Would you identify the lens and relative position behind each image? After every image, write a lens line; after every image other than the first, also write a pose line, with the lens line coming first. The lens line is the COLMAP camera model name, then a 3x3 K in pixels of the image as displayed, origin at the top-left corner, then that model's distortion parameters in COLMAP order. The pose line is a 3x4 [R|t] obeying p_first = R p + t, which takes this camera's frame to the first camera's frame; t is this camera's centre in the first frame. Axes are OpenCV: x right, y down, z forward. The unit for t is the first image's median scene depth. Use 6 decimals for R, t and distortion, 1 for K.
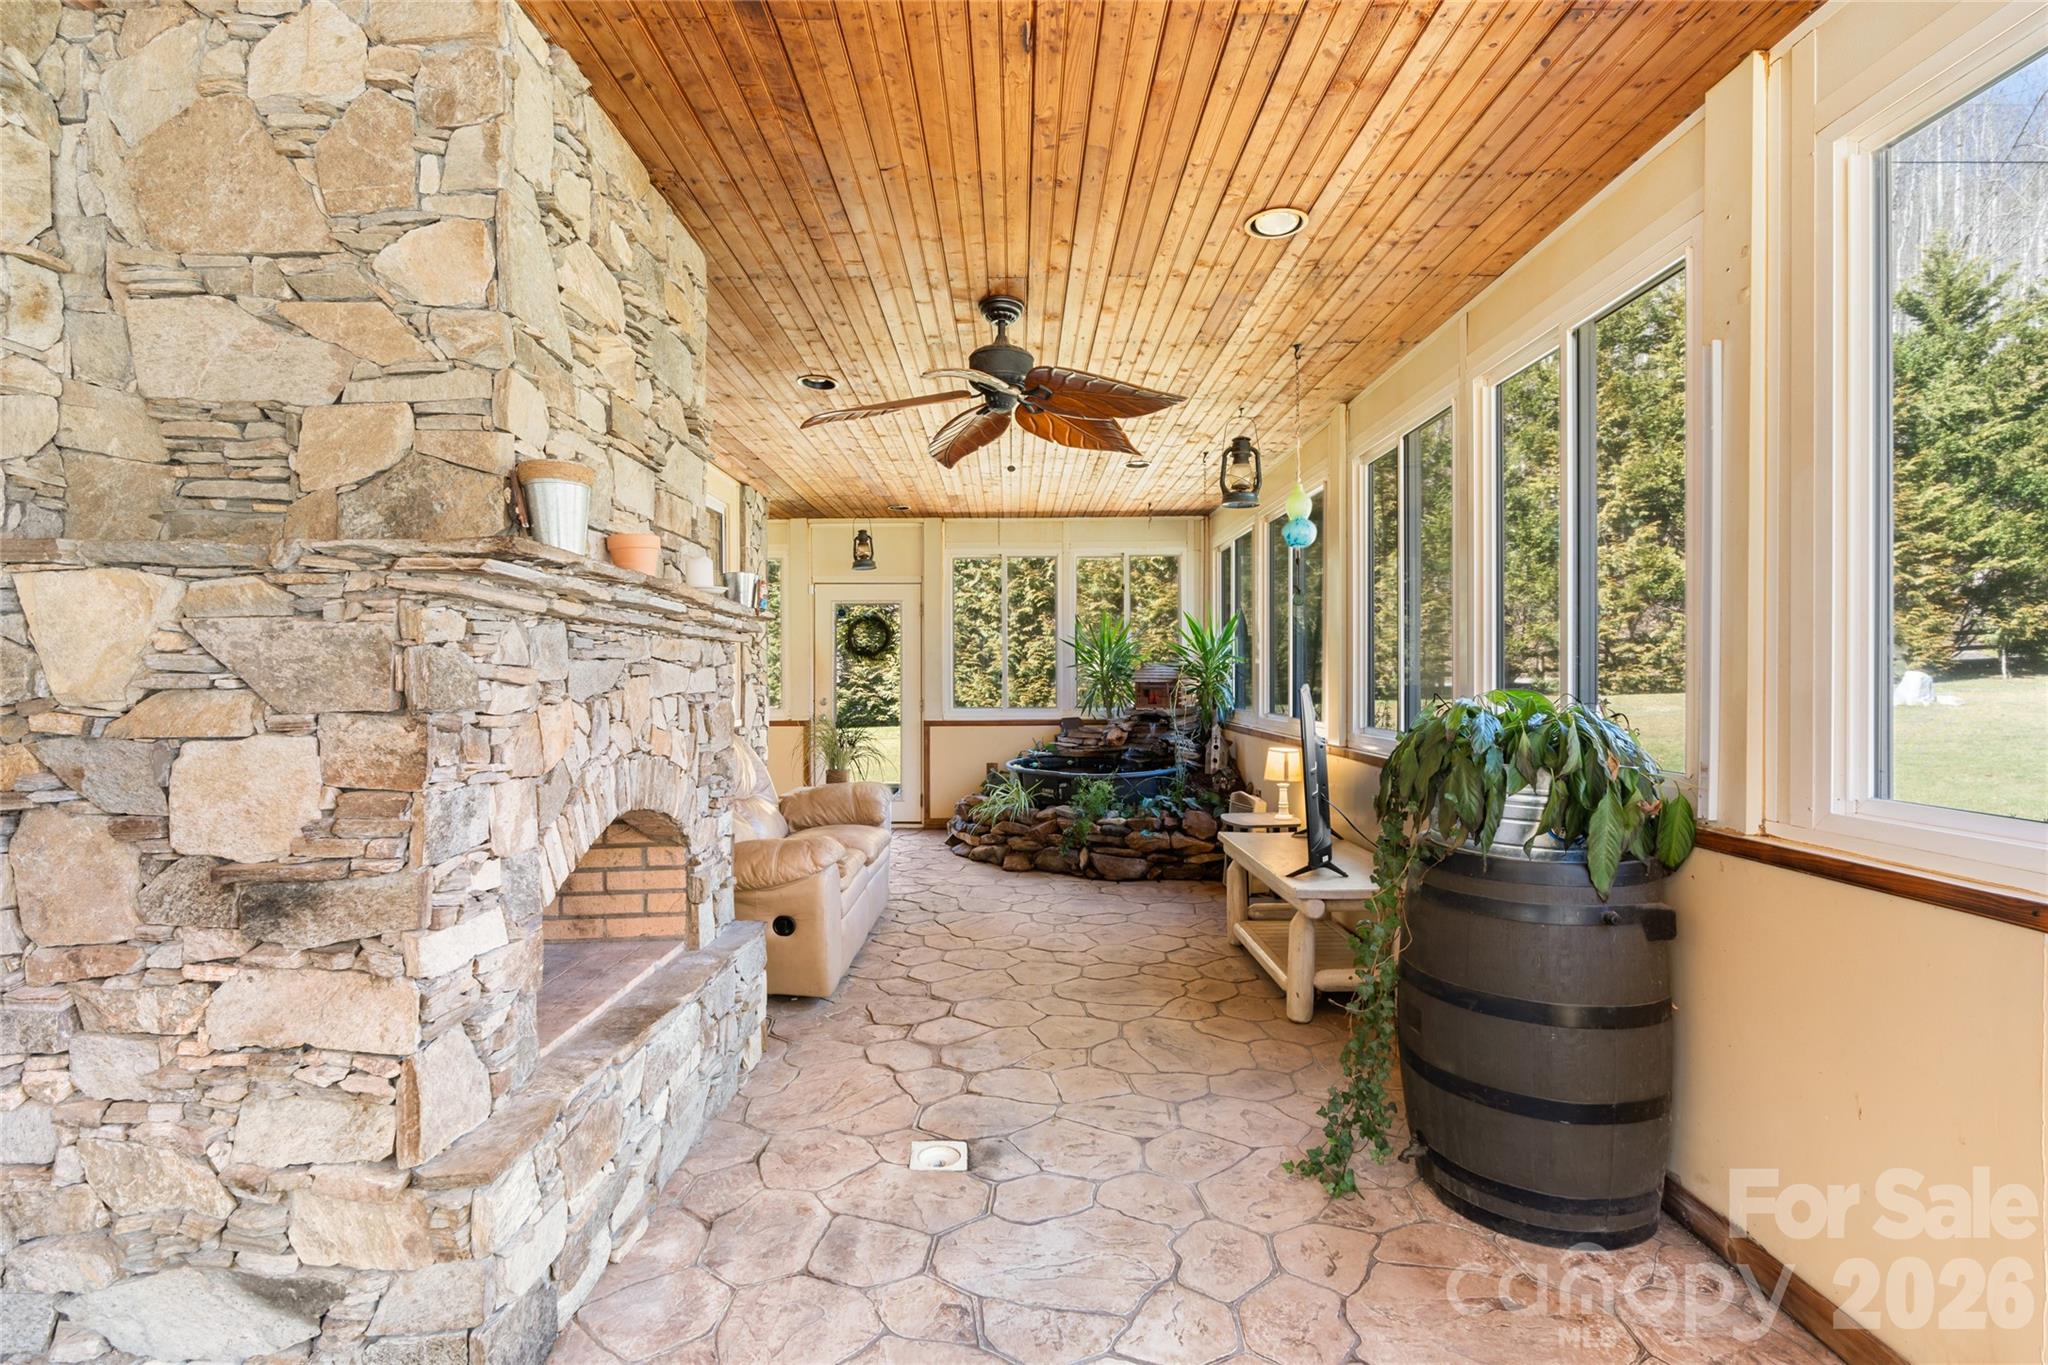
lens RADIAL K [[923.8, 0, 982.6], [0, 923.8, 685.3], [0, 0, 1]] dist [-0.007123, 0.002704]
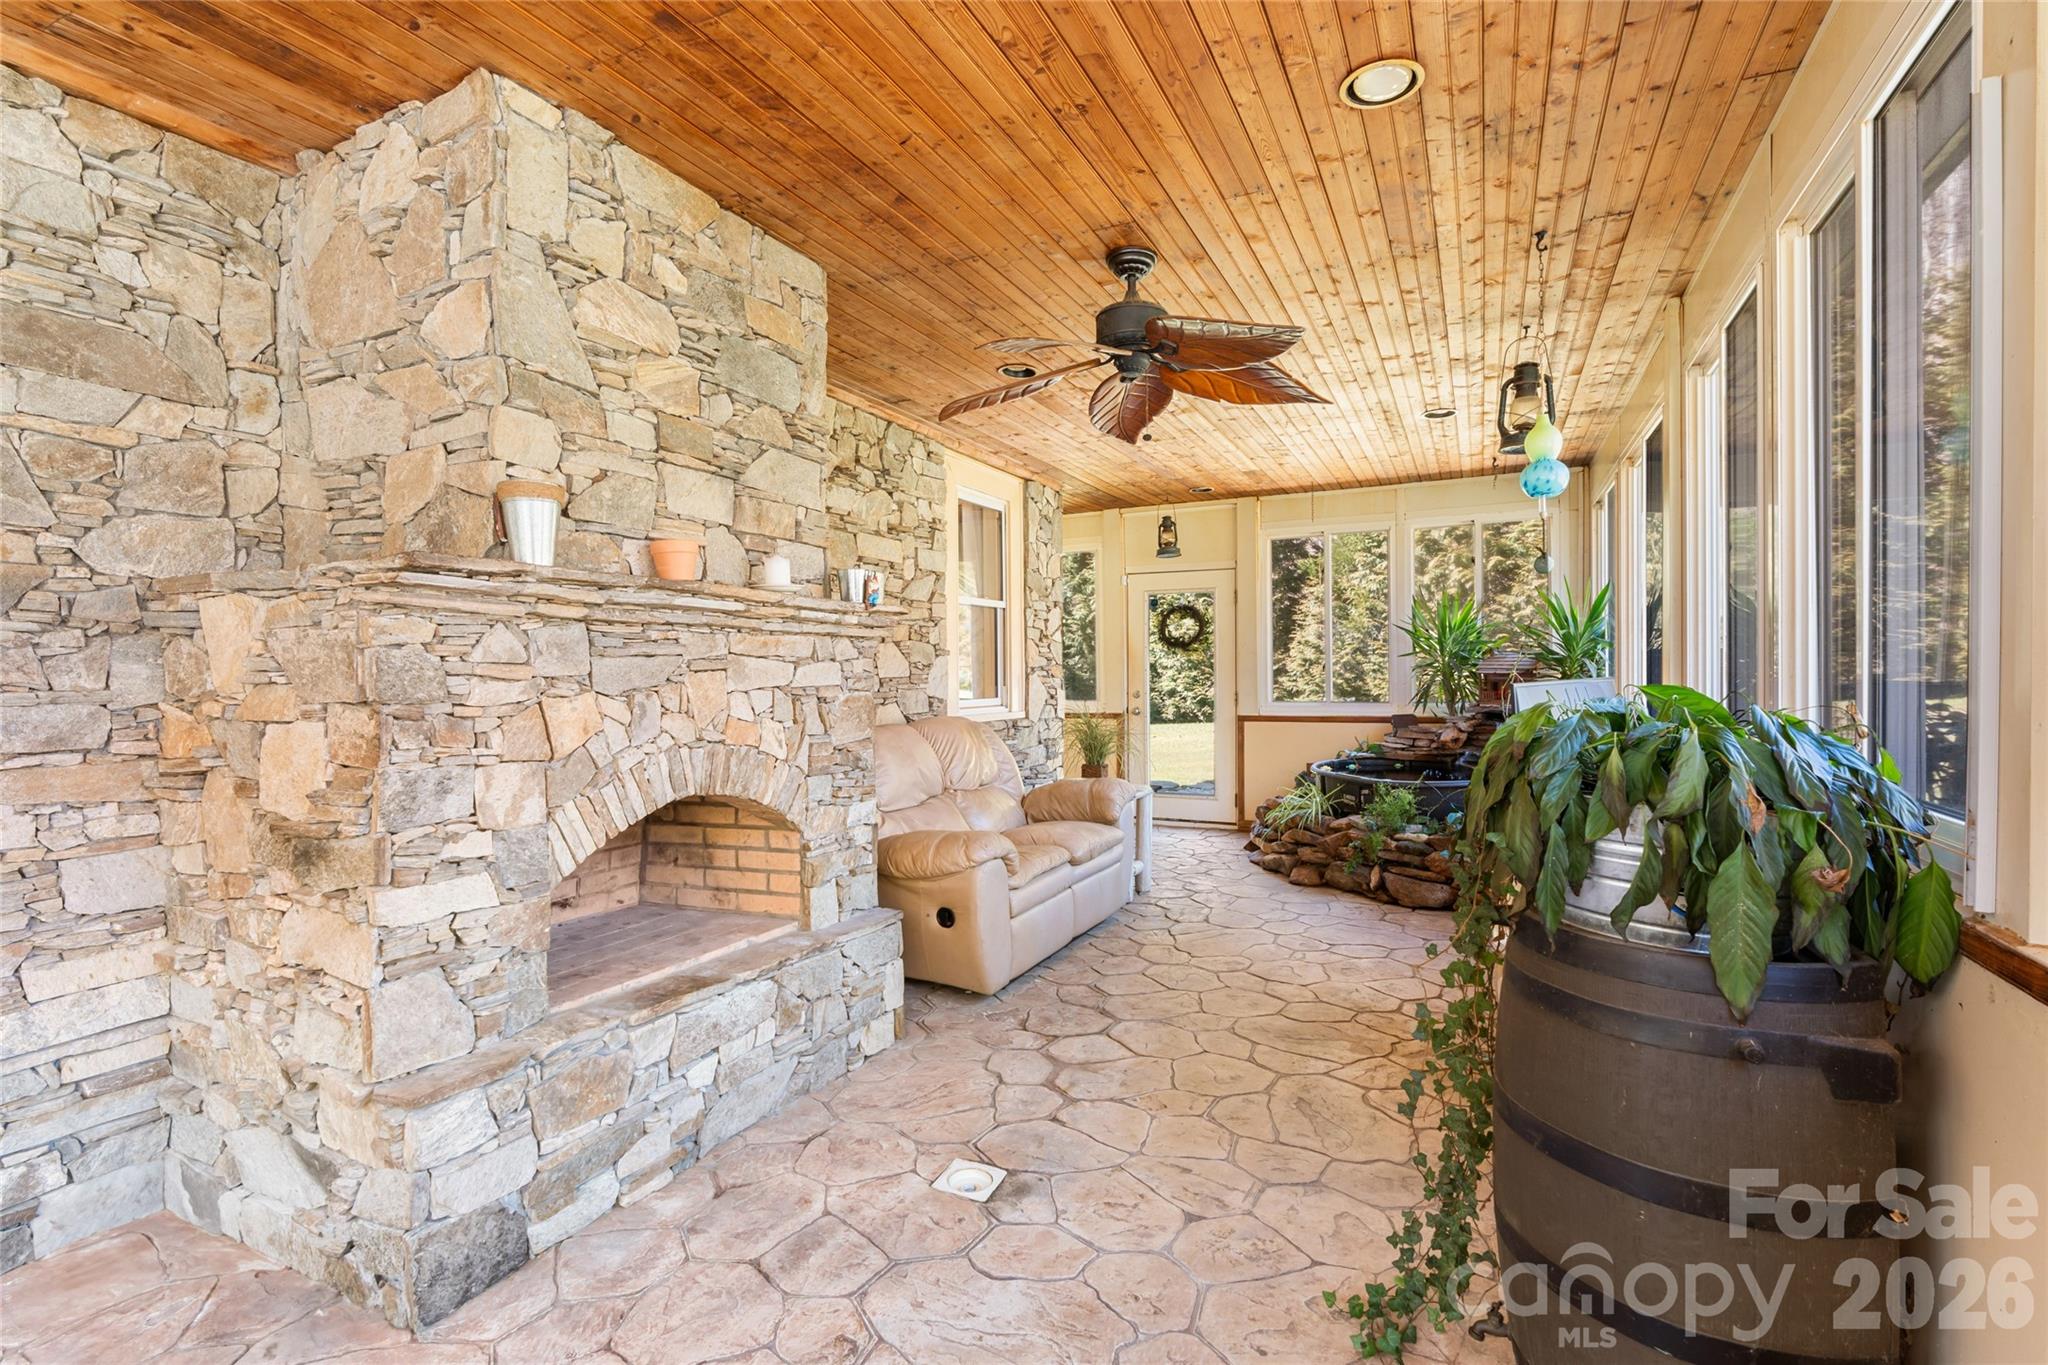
lens RADIAL K [[923.8, 0, 1016.2], [0, 923.8, 681.7], [0, 0, 1]] dist [-0.007123, 0.002704]
pose [[0.901202, 0.000333, -0.433398, 0.439009], [0.001998, 0.999986, 0.004924, -0.002105], [0.433394, -0.005303, 0.901189, 0.191784]]
